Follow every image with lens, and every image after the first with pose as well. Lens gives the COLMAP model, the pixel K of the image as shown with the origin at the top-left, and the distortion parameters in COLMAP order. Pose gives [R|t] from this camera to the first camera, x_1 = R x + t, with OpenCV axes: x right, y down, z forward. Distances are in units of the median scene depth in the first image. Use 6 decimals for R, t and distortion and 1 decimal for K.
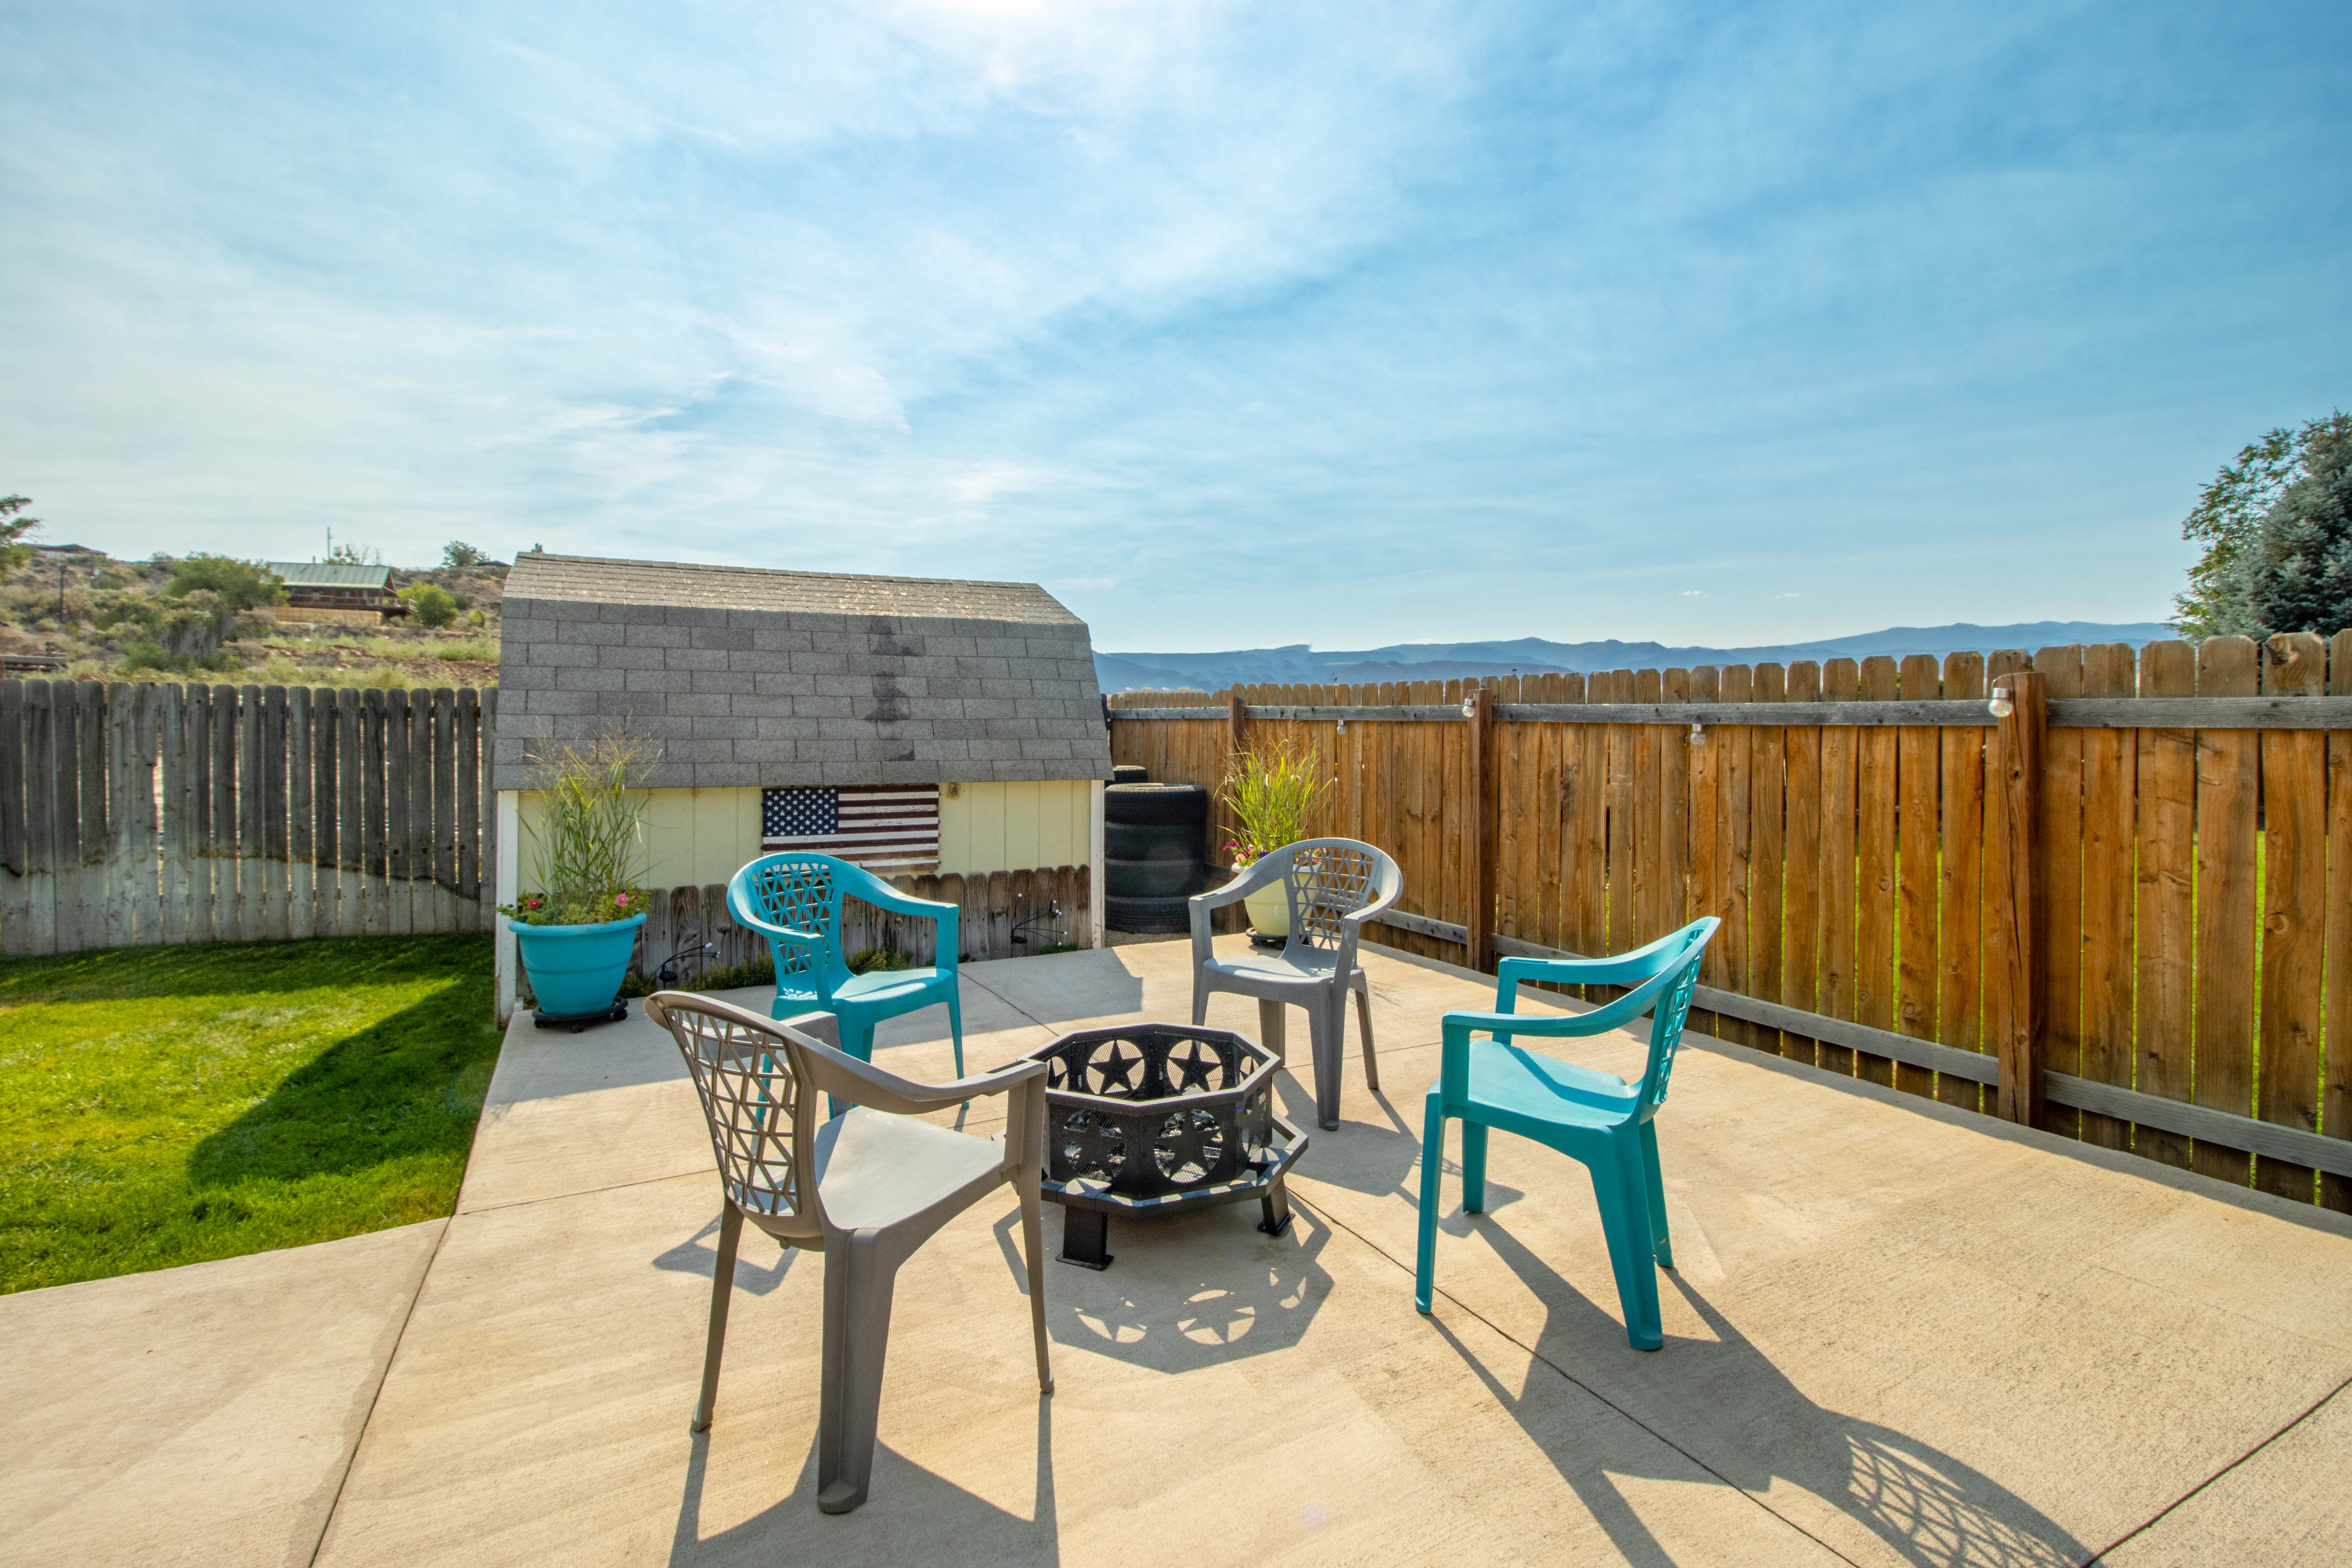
lens RADIAL K [[1137.5, 0, 1140.6], [0, 1137.5, 699.1], [0, 0, 1]] dist [-0.000747, 0.000931]
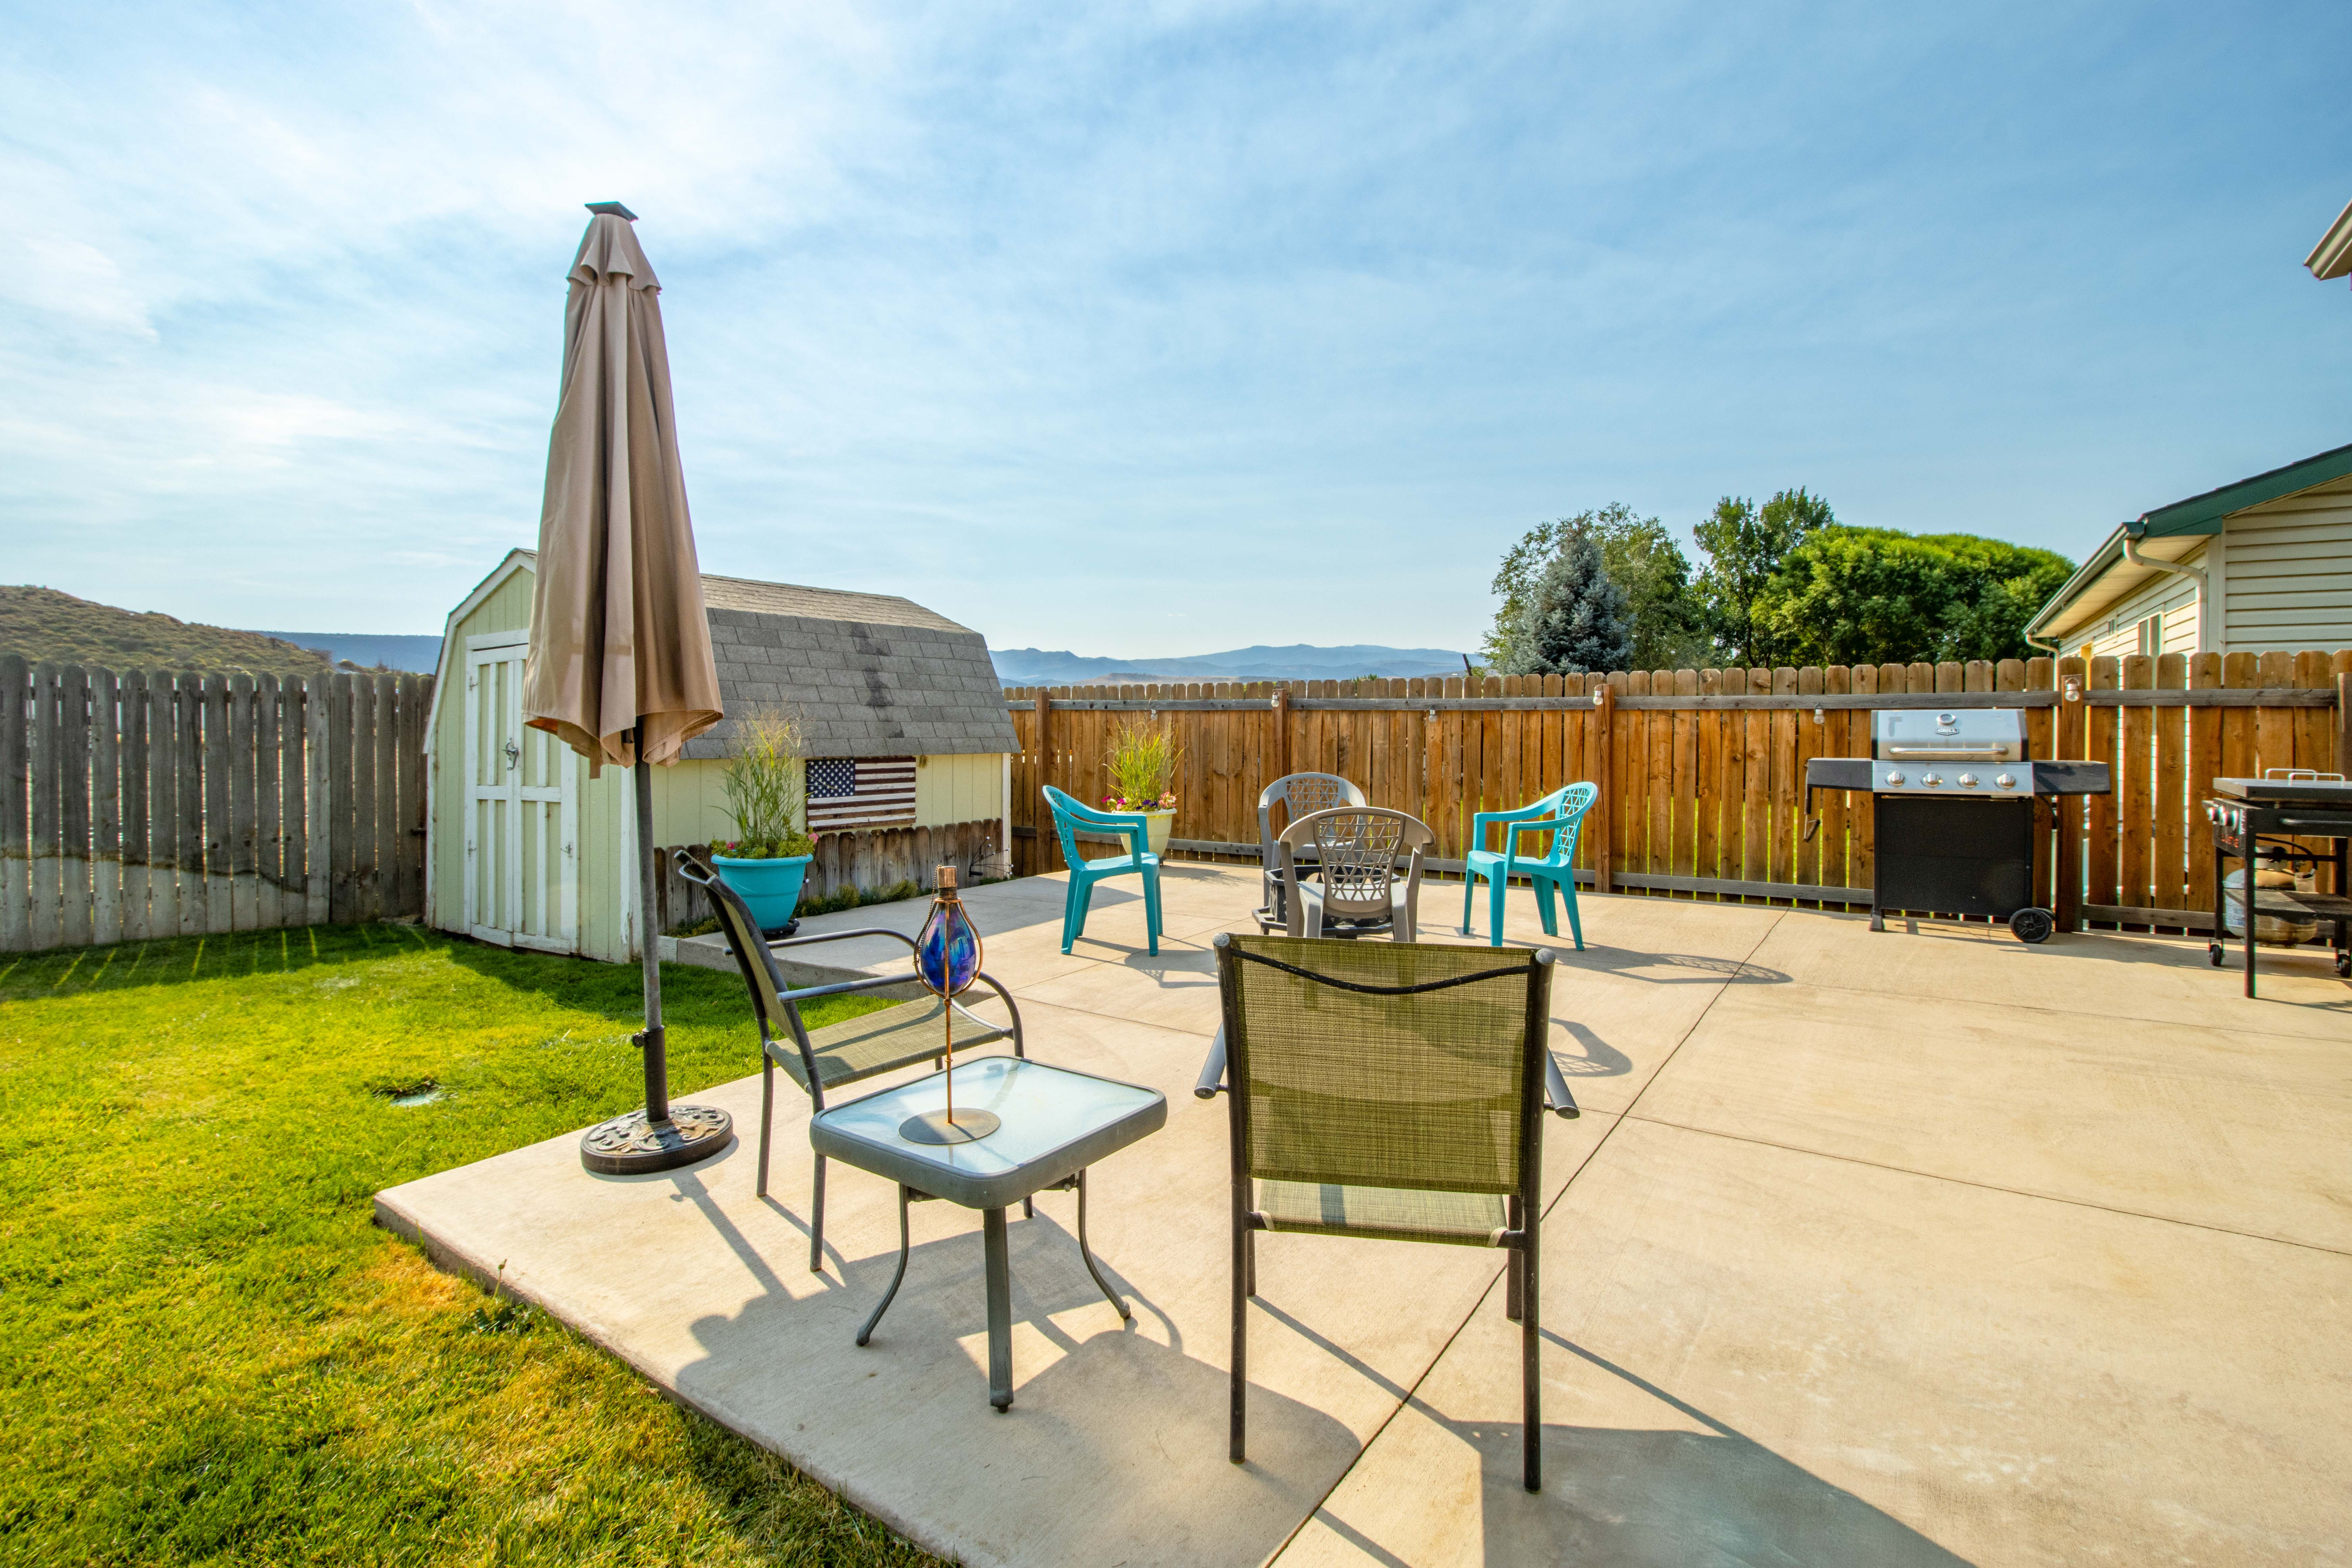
lens RADIAL K [[1152.9, 0, 1155.0], [0, 1152.9, 754.9], [0, 0, 1]] dist [0.016976, -0.000277]
pose [[0.876098, -0.012151, 0.481981, -0.524954], [-0.009736, 0.999033, 0.042883, 0.013438], [-0.482036, -0.042263, 0.875132, -0.248416]]
